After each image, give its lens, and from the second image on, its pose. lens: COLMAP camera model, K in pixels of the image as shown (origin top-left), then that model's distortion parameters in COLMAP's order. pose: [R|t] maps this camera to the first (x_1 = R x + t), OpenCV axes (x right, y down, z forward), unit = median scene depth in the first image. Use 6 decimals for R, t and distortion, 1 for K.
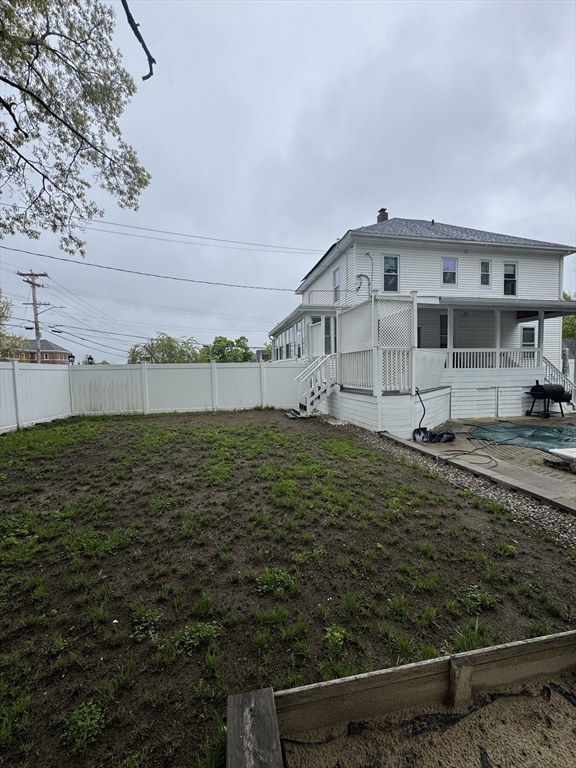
lens RADIAL K [[311.1, 0, 286.7], [0, 311.1, 383.8], [0, 0, 1]] dist [-0.000543, -0.000177]
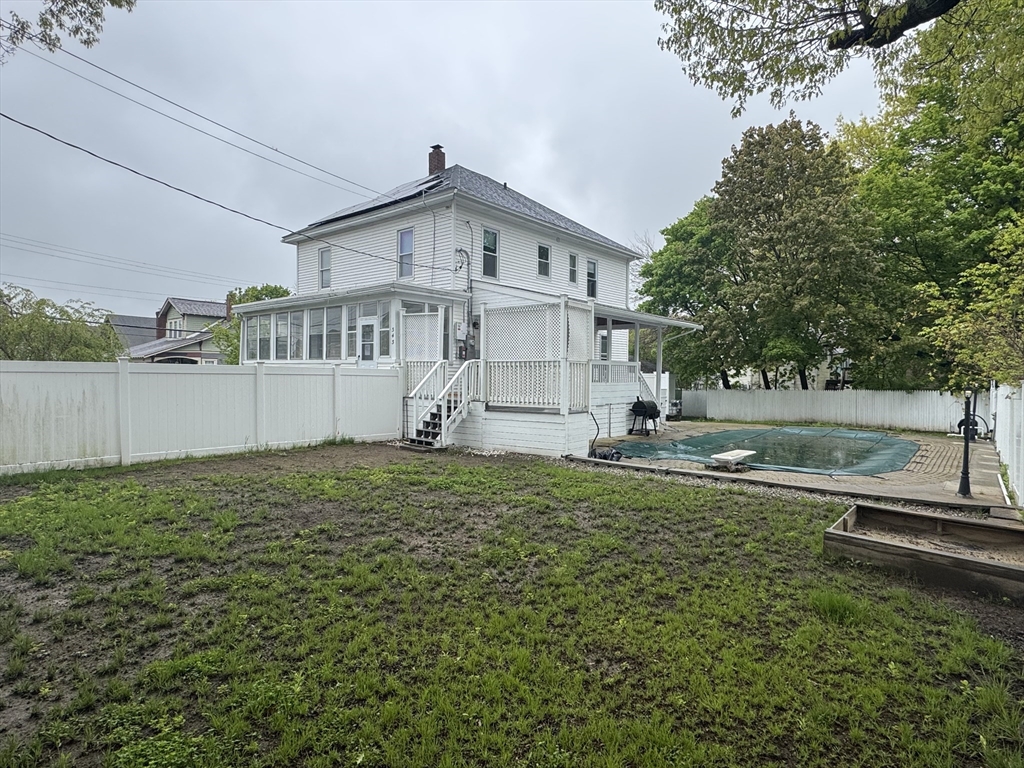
lens RADIAL K [[569.1, 0, 512.2], [0, 569.1, 385.4], [0, 0, 1]] dist [-0.003769, 0.000710]
pose [[0.776081, 0.012752, 0.630504, -0.520902], [0.006359, 0.999586, -0.028044, 0.001442], [-0.630601, 0.025774, 0.775679, -0.091105]]
